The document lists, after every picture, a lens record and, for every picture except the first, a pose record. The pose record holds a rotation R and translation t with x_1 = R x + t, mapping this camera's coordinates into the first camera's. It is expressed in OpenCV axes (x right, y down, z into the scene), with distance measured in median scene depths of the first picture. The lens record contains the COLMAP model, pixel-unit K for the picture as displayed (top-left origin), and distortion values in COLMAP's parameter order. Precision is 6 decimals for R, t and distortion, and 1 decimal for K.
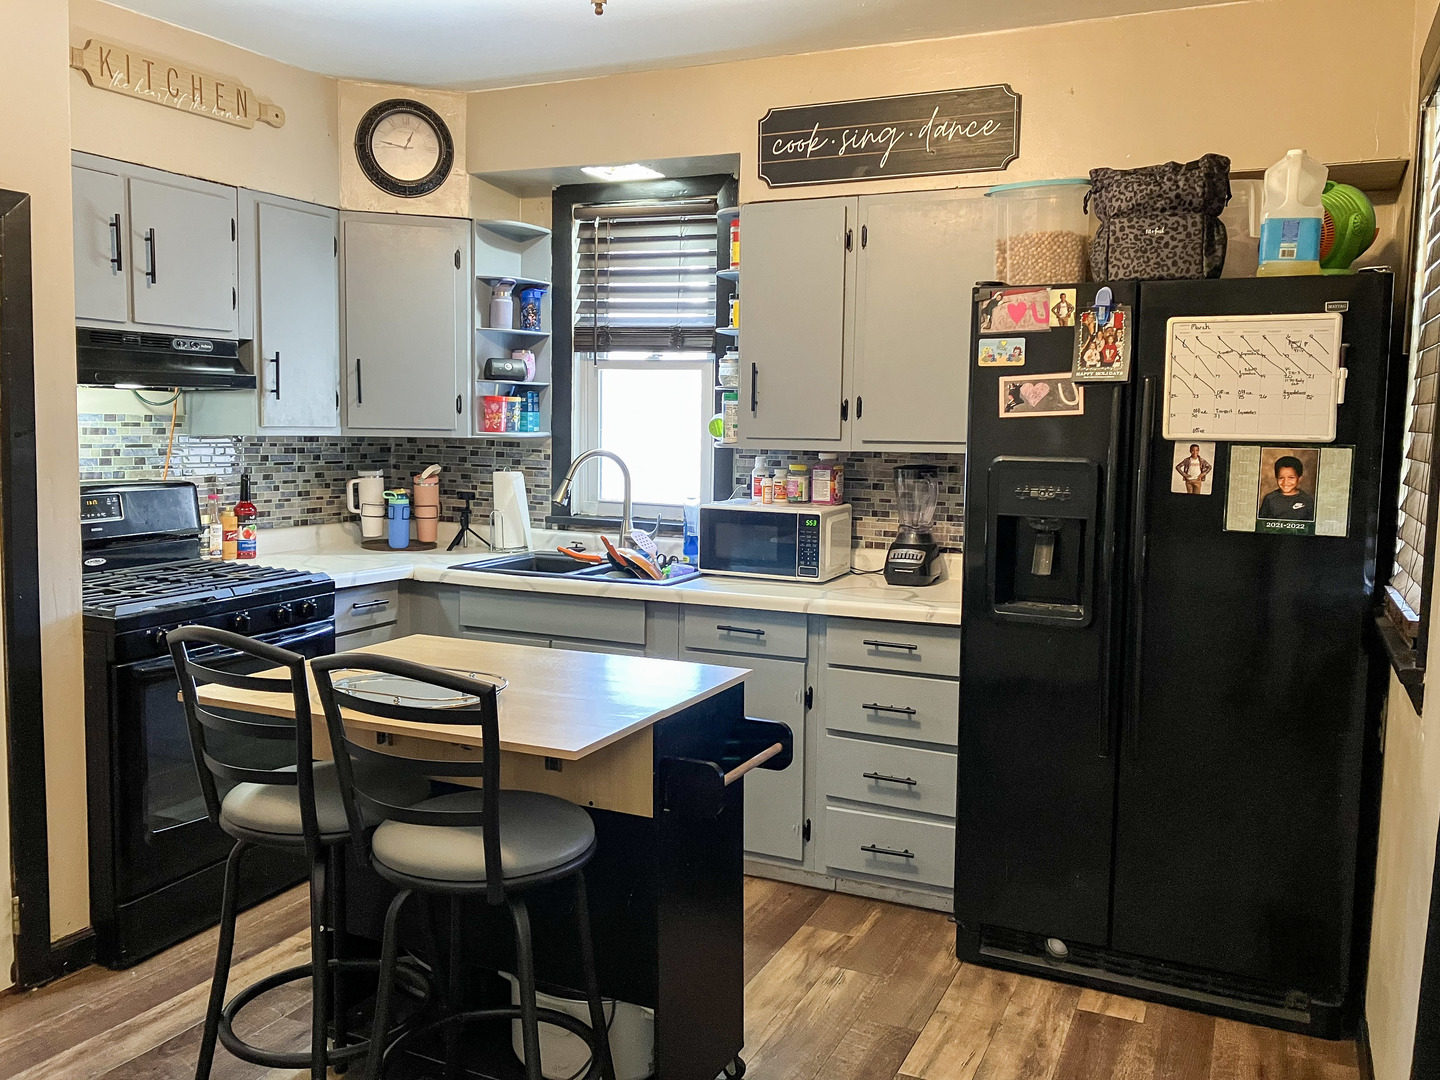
lens RADIAL K [[1194.7, 0, 716.0], [0, 1194.7, 535.3], [0, 0, 1]] dist [0.026360, -0.008941]
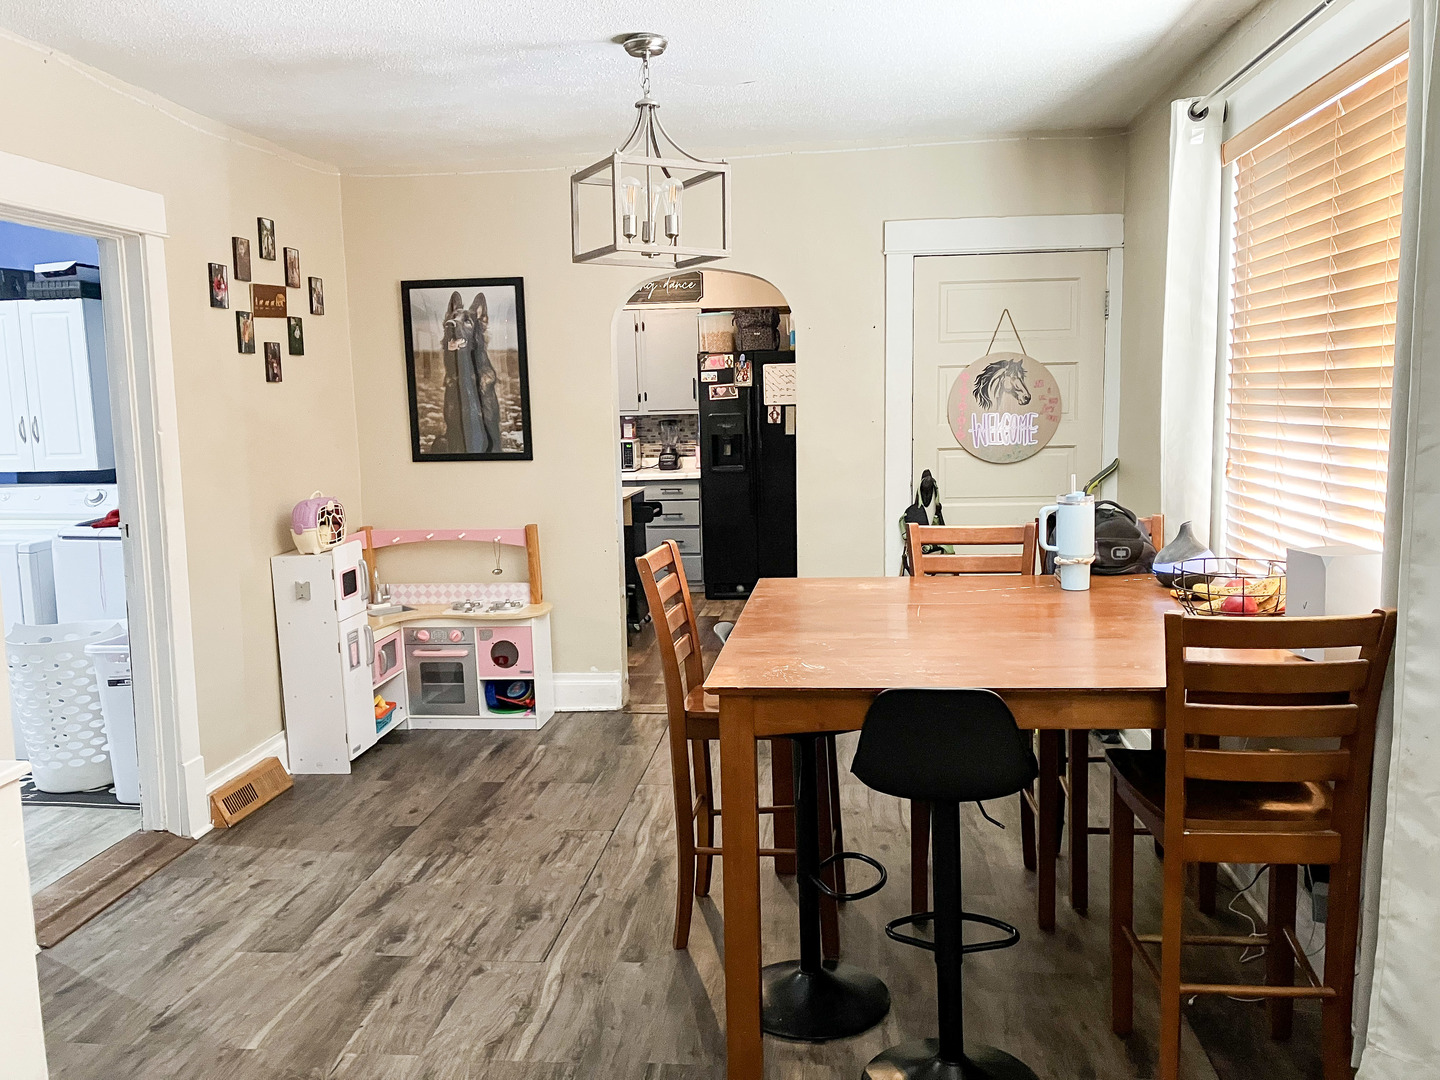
lens RADIAL K [[1194.7, 0, 718.6], [0, 1194.7, 542.0], [0, 0, 1]] dist [0.026360, -0.008941]
pose [[0.946935, -0.077119, 0.312038, -0.498078], [0.068163, 0.996891, 0.039527, 0.096375], [-0.314116, -0.016160, 0.949247, -1.295331]]
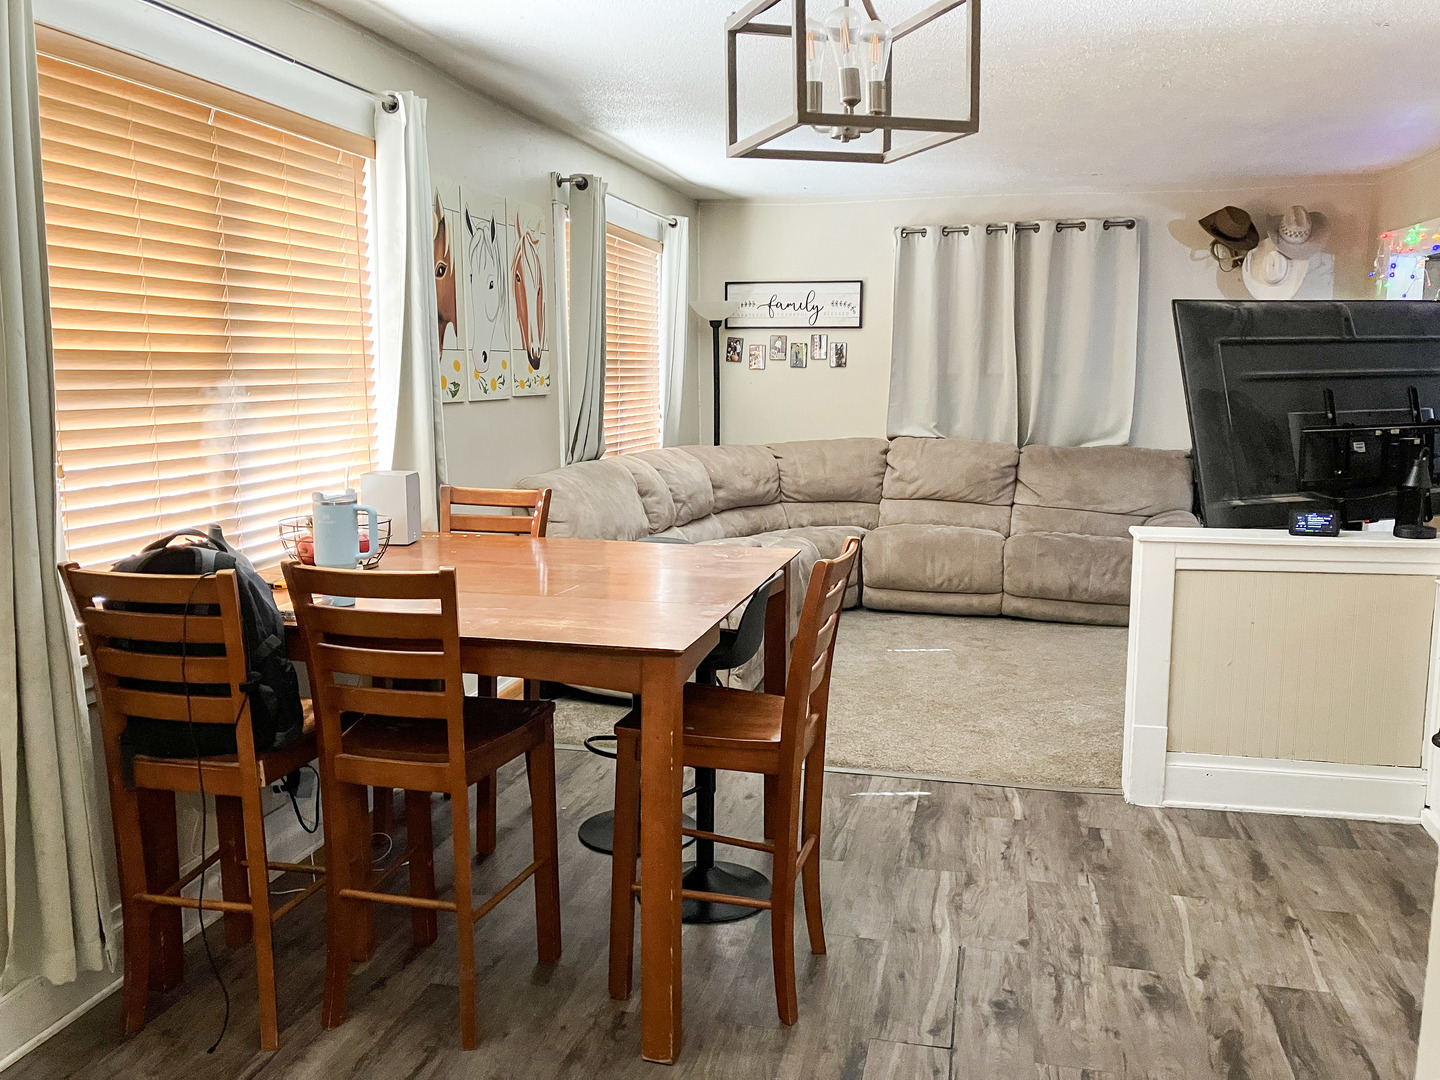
lens RADIAL K [[1194.7, 0, 717.9], [0, 1194.7, 544.9], [0, 0, 1]] dist [0.026360, -0.008941]
pose [[-0.979876, 0.014237, -0.199099, 0.602984], [-0.033576, 0.971485, 0.234711, -0.231792], [0.196763, 0.236672, -0.951457, 2.456560]]
